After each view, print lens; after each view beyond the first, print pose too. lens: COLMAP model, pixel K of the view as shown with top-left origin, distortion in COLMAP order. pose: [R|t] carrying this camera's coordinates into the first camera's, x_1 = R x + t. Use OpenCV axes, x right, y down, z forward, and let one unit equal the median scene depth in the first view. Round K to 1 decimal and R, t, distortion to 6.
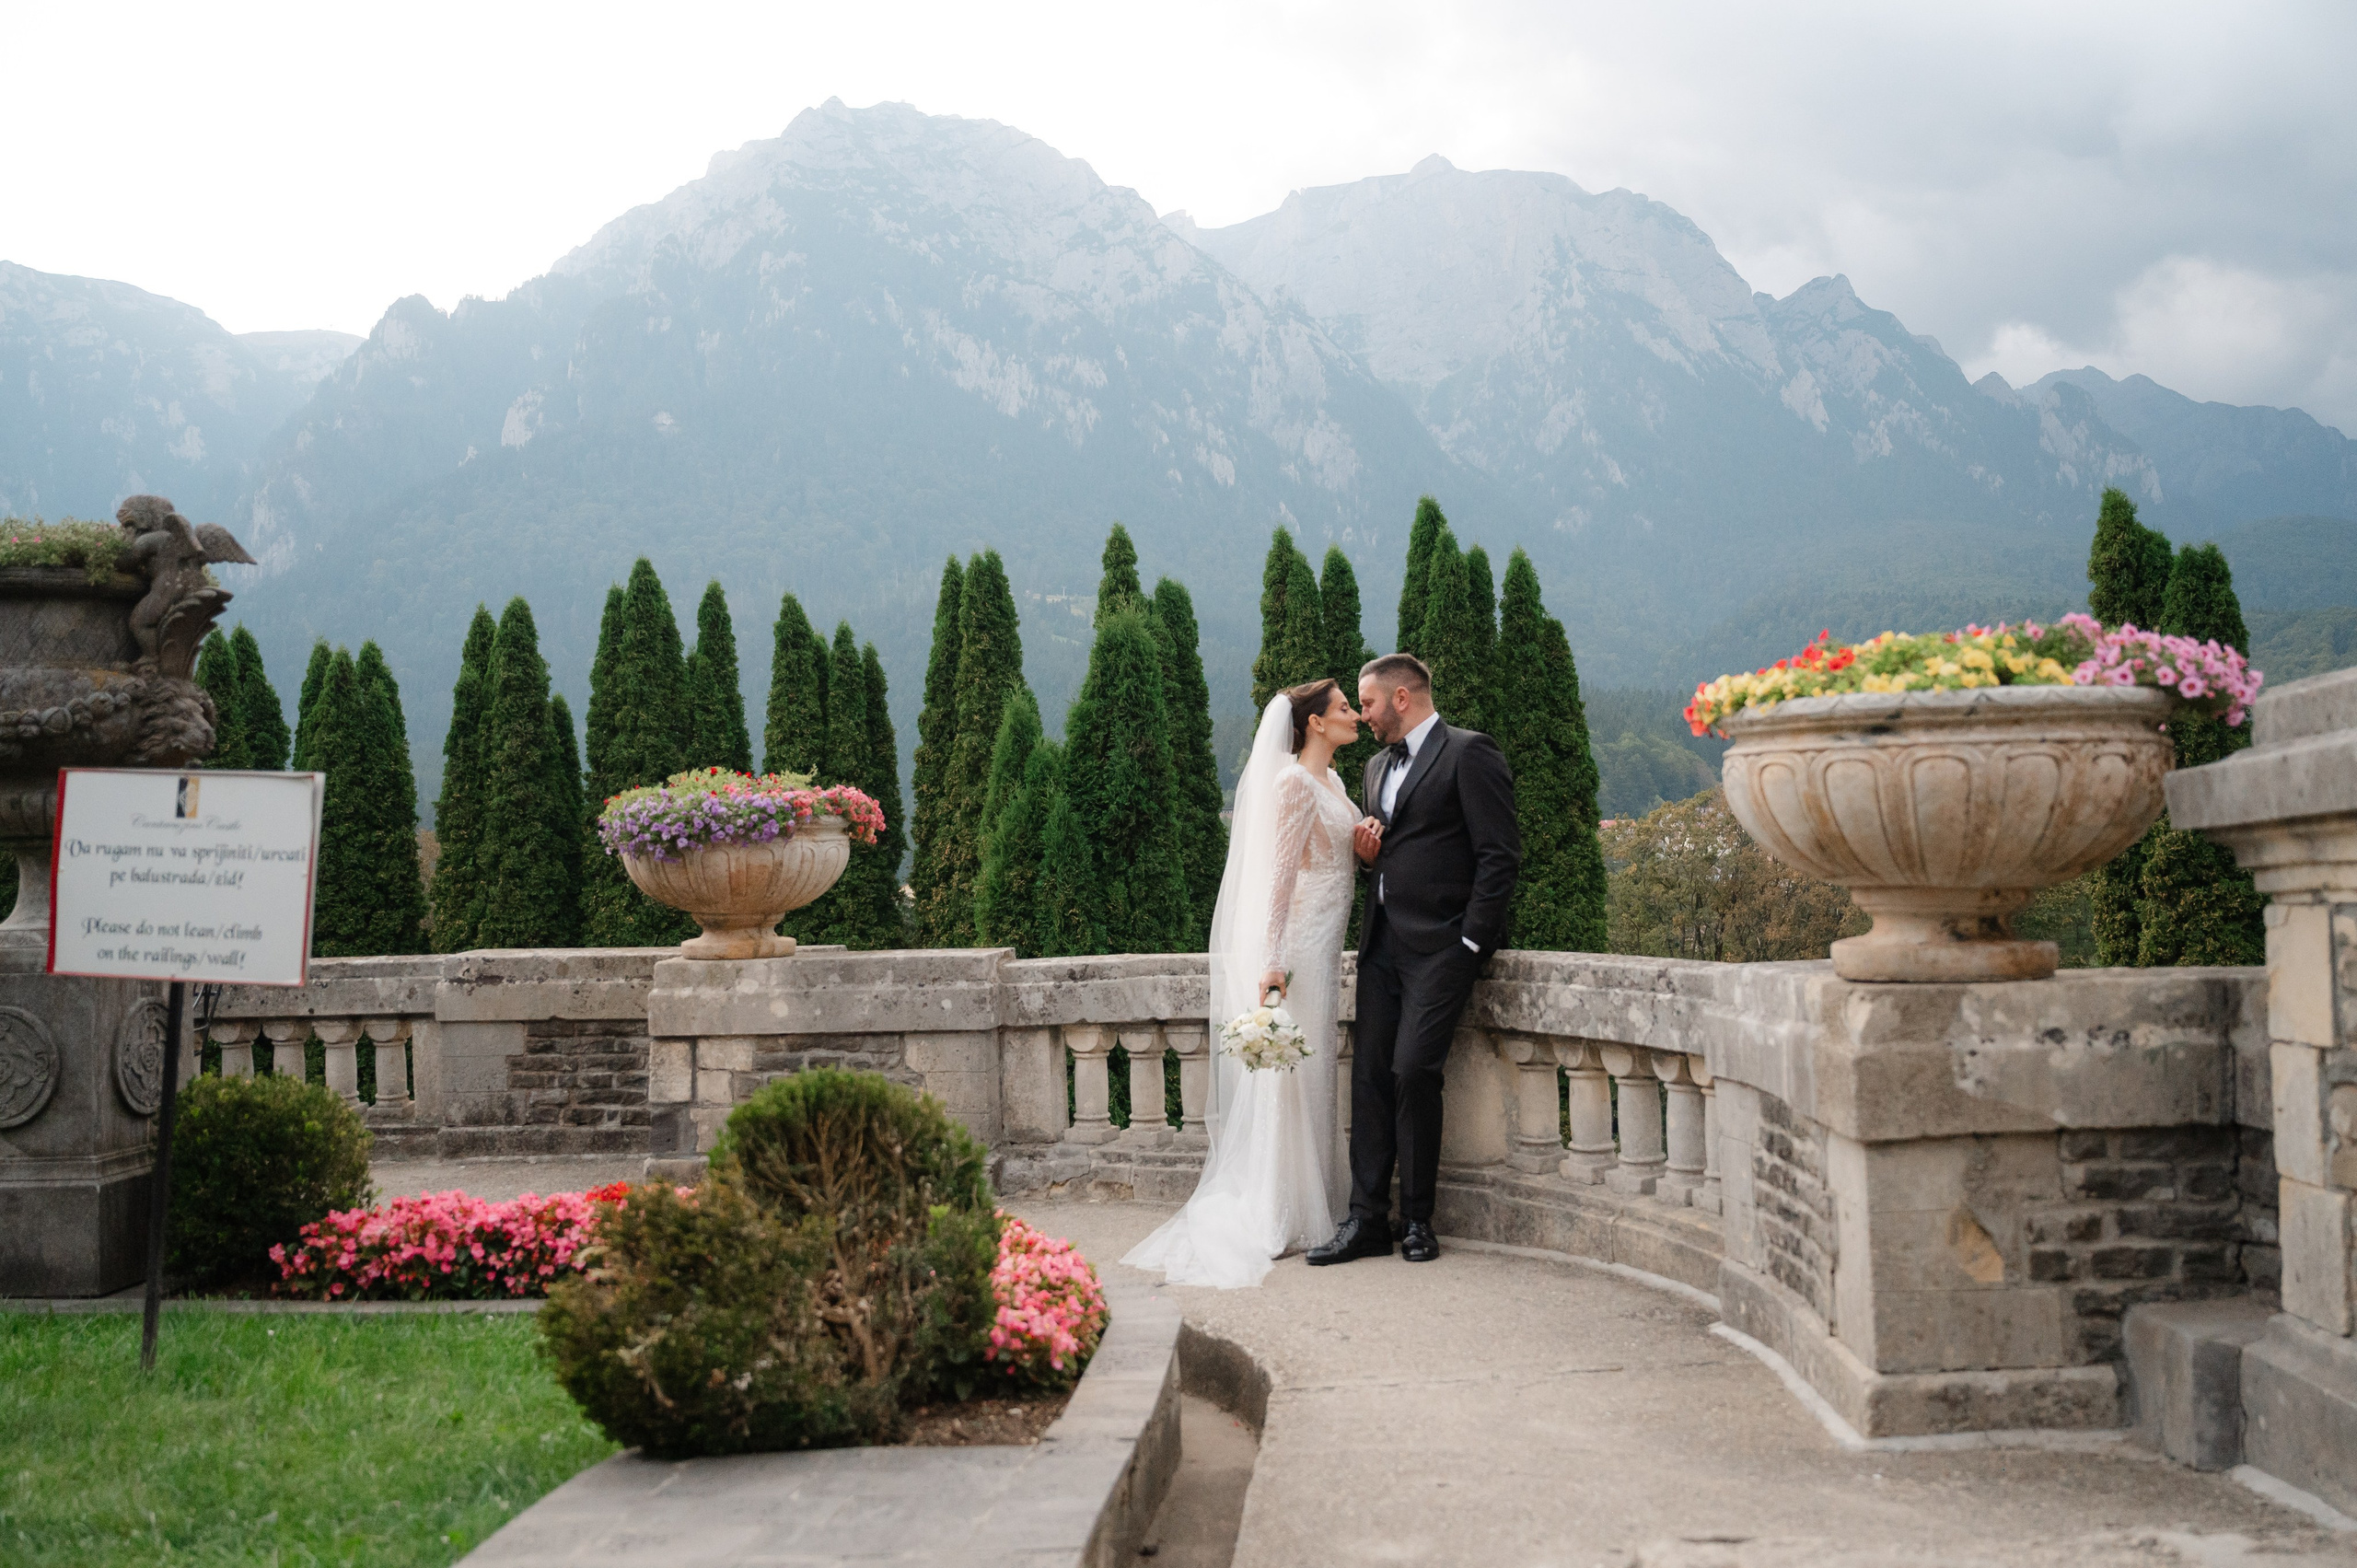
lens RADIAL K [[2033.8, 0, 1197.6], [0, 2033.8, 796.1], [0, 0, 1]] dist [-0.003765, 0.000094]
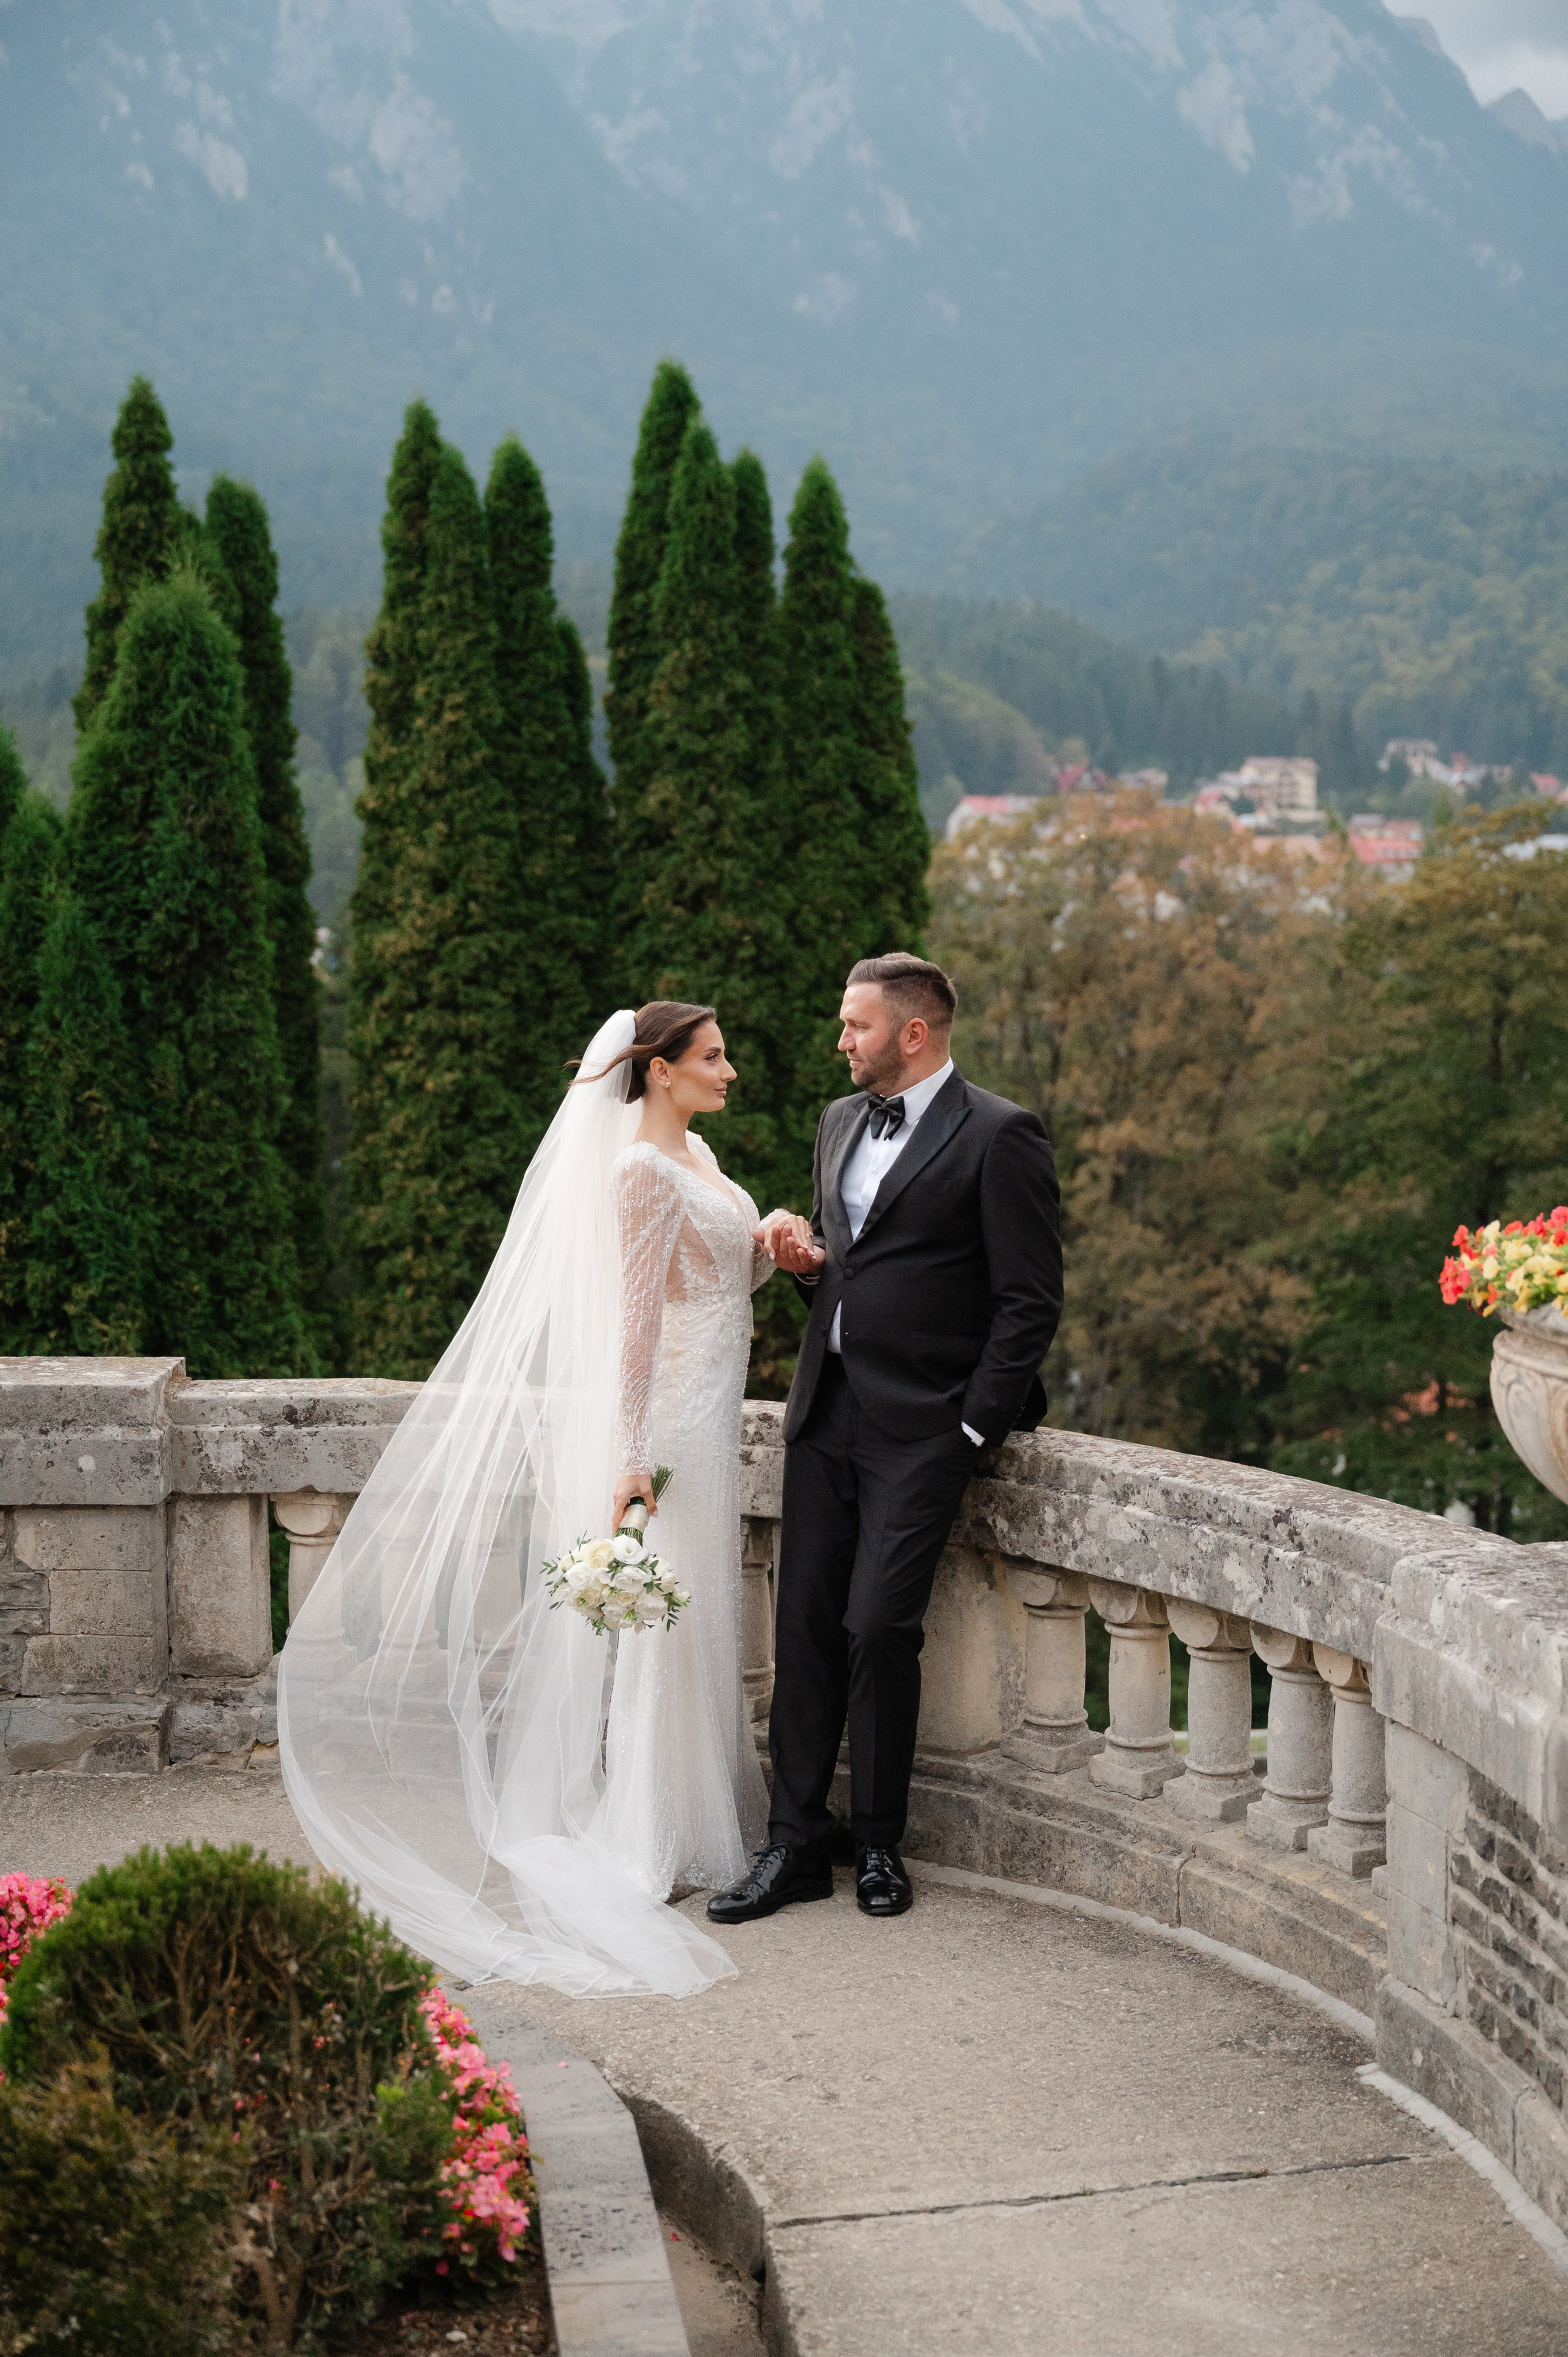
lens RADIAL K [[3432.8, 0, 782.9], [0, 3432.8, 1175.9], [0, 0, 1]] dist [0.000474, 0.000000]
pose [[0.984119, 0.014521, 0.176917, -0.120350], [-0.035840, 0.992377, 0.117909, -0.136213], [-0.173856, -0.122377, 0.977138, -0.050290]]
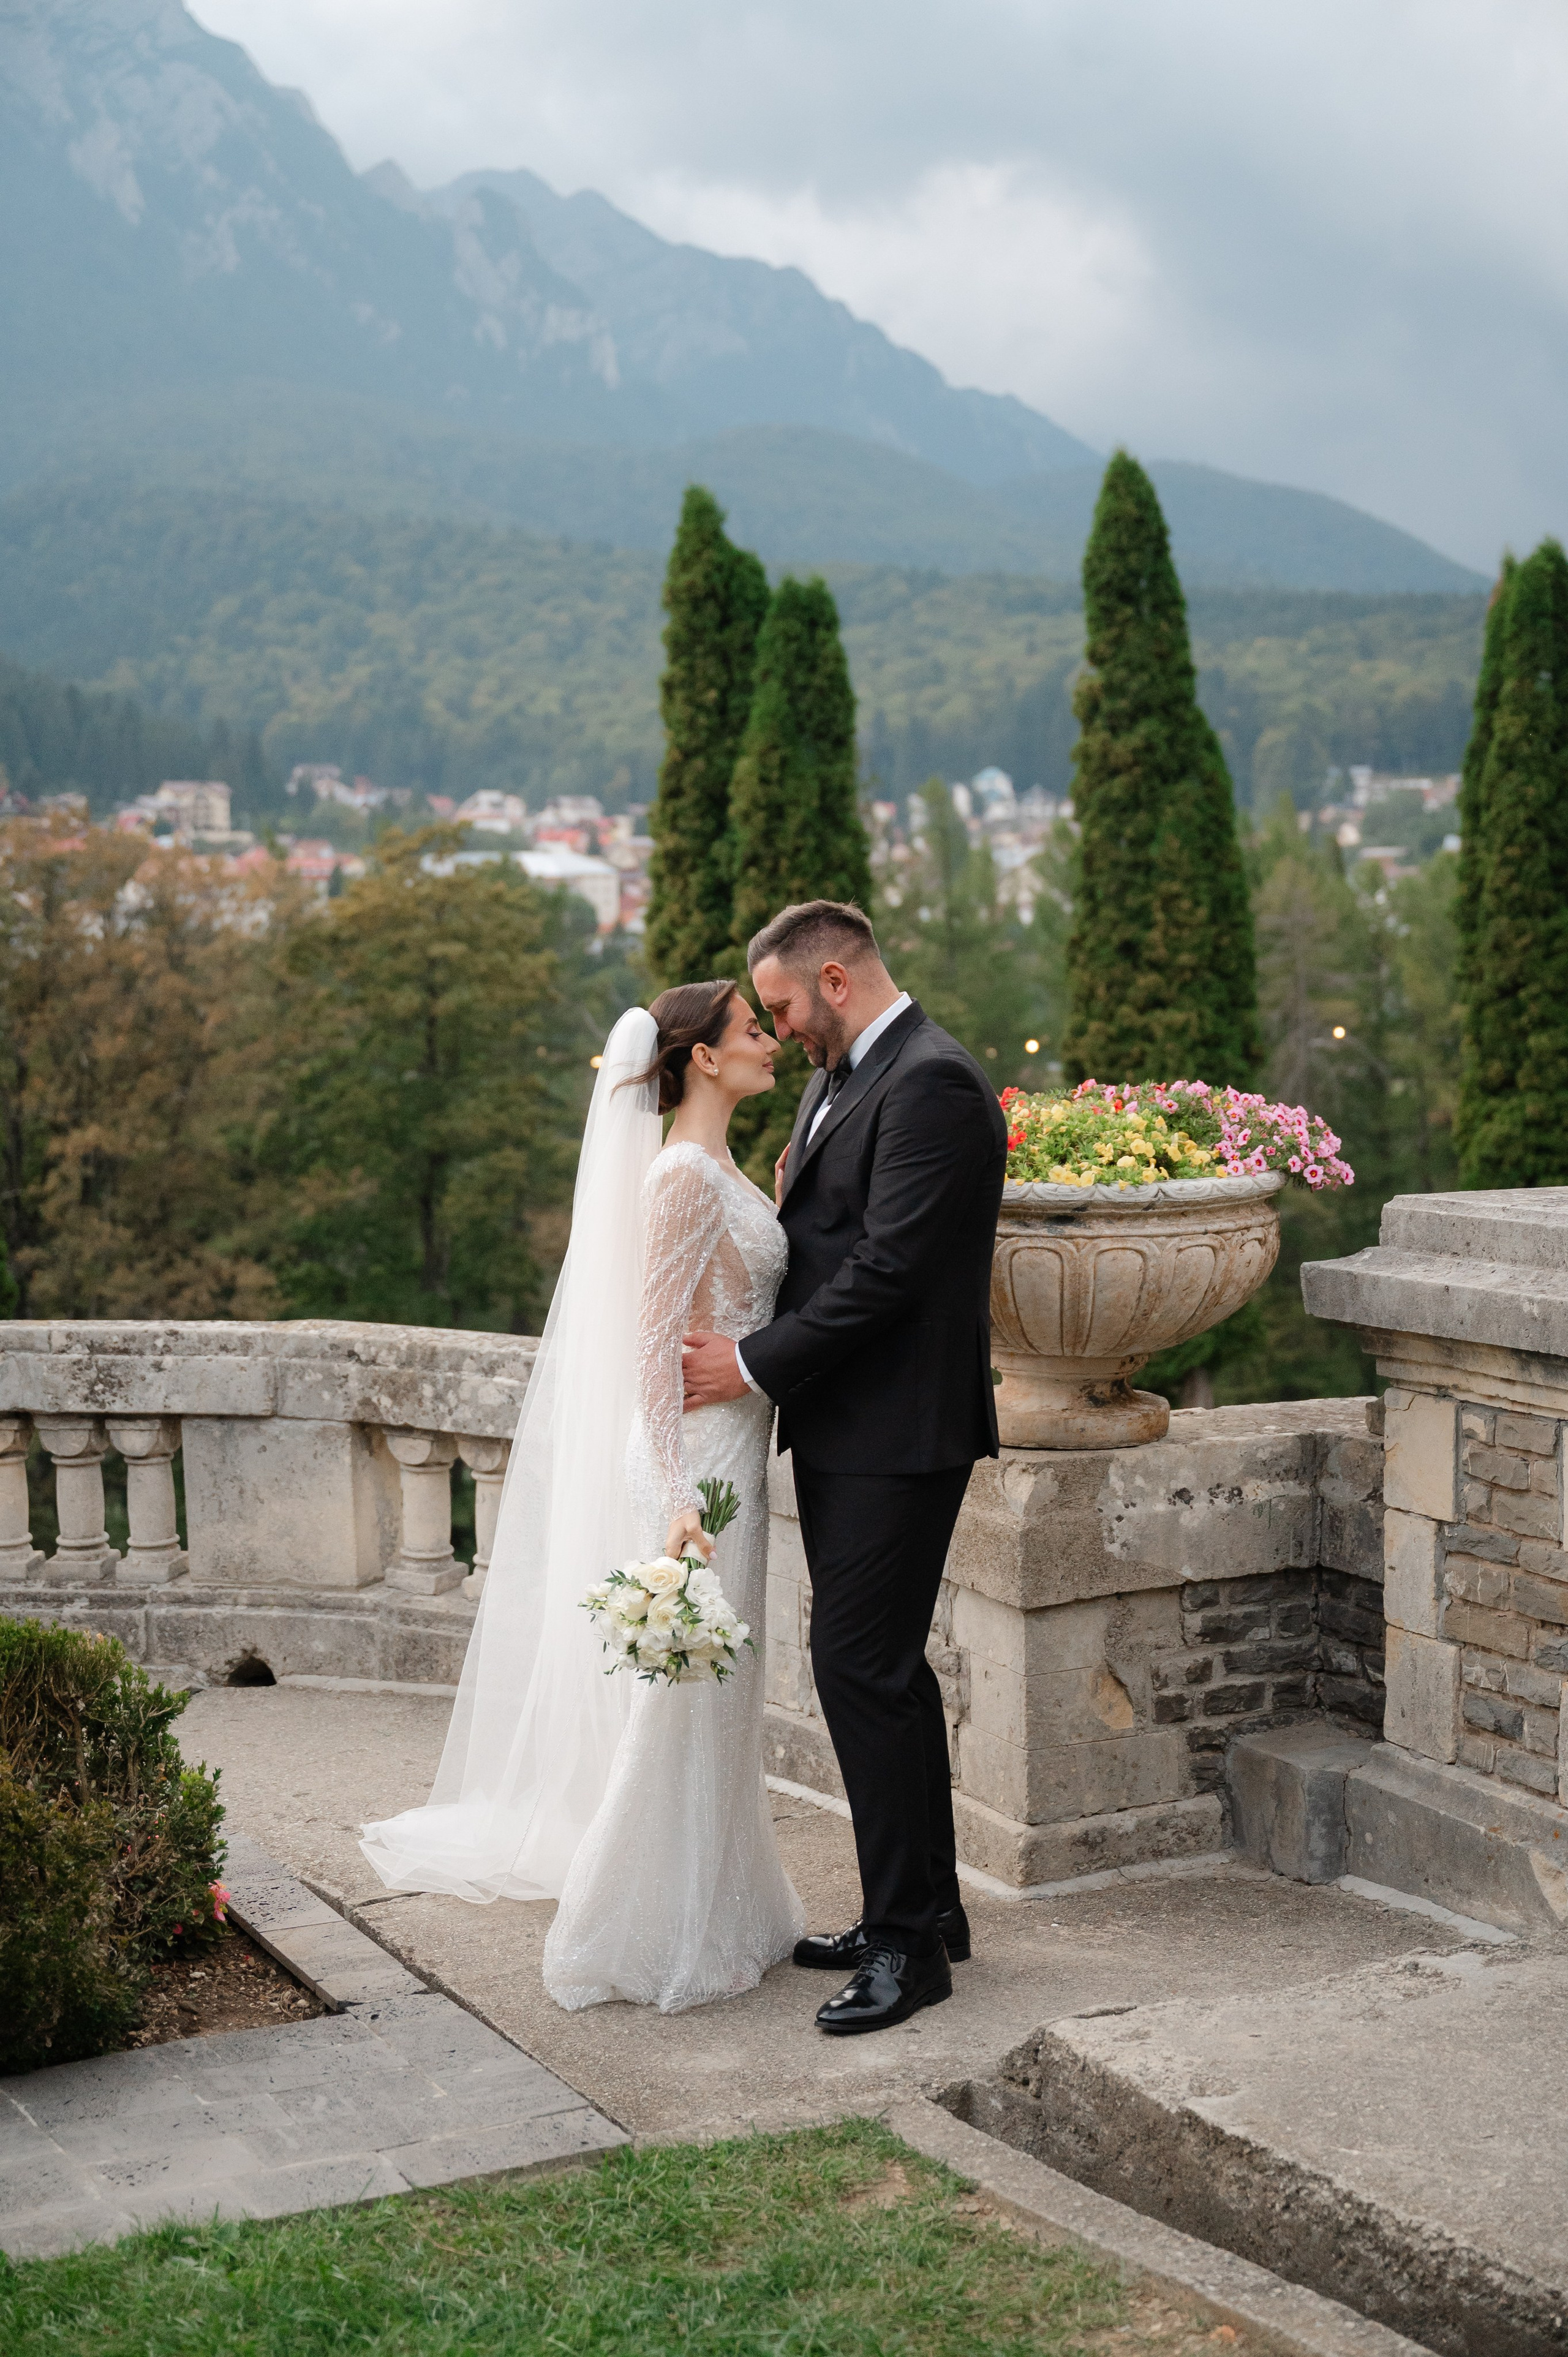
lens RADIAL K [[3236.8, 0, 767.1], [0, 3236.8, 1171.8], [0, 0, 1]] dist [-0.002472, 0.000000]
pose [[0.880809, -0.022698, 0.472927, -0.341784], [-0.031337, 0.993866, 0.106063, -0.134798], [-0.472433, -0.108241, 0.874695, -0.215450]]
